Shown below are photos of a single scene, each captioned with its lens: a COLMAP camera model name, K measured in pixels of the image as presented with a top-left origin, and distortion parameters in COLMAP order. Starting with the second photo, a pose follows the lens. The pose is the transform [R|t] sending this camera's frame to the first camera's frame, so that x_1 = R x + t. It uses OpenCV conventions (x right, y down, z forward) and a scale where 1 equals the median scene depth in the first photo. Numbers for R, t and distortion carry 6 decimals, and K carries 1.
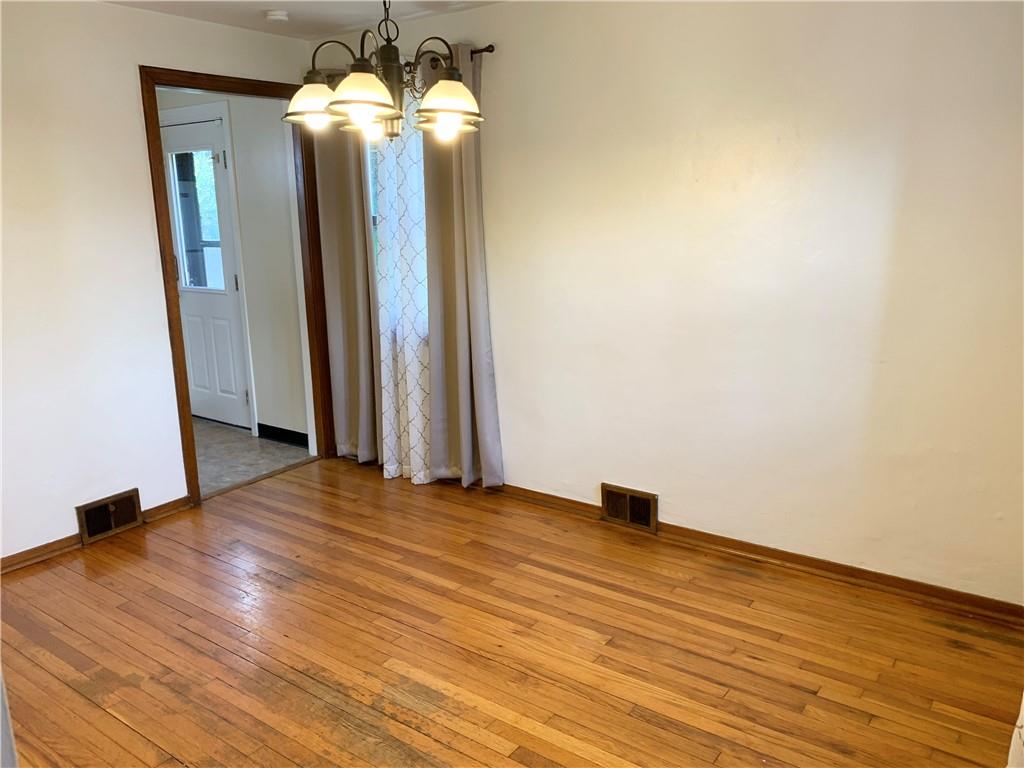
lens RADIAL K [[784.1, 0, 510.2], [0, 784.1, 386.2], [0, 0, 1]] dist [0.040449, -0.050250]
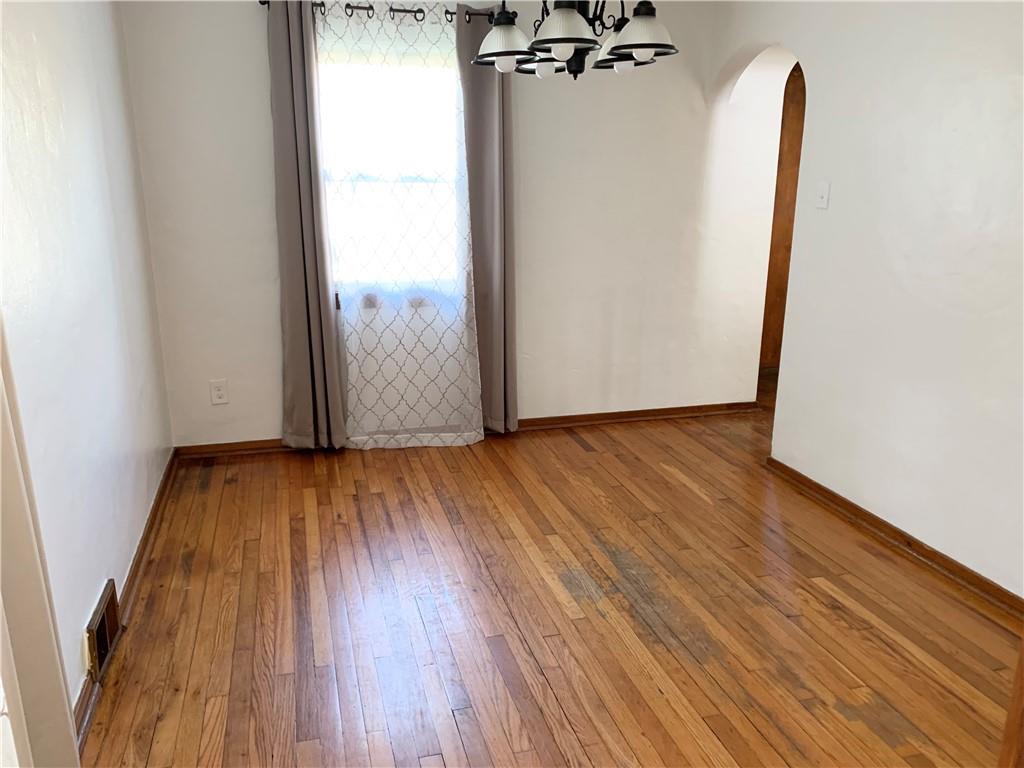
lens RADIAL K [[784.1, 0, 510.2], [0, 784.1, 383.1], [0, 0, 1]] dist [0.040449, -0.050250]
pose [[-0.792386, -0.138034, 0.594198, -0.658596], [0.146803, 0.902288, 0.405371, -0.337149], [-0.592093, 0.408440, -0.694696, 1.686180]]
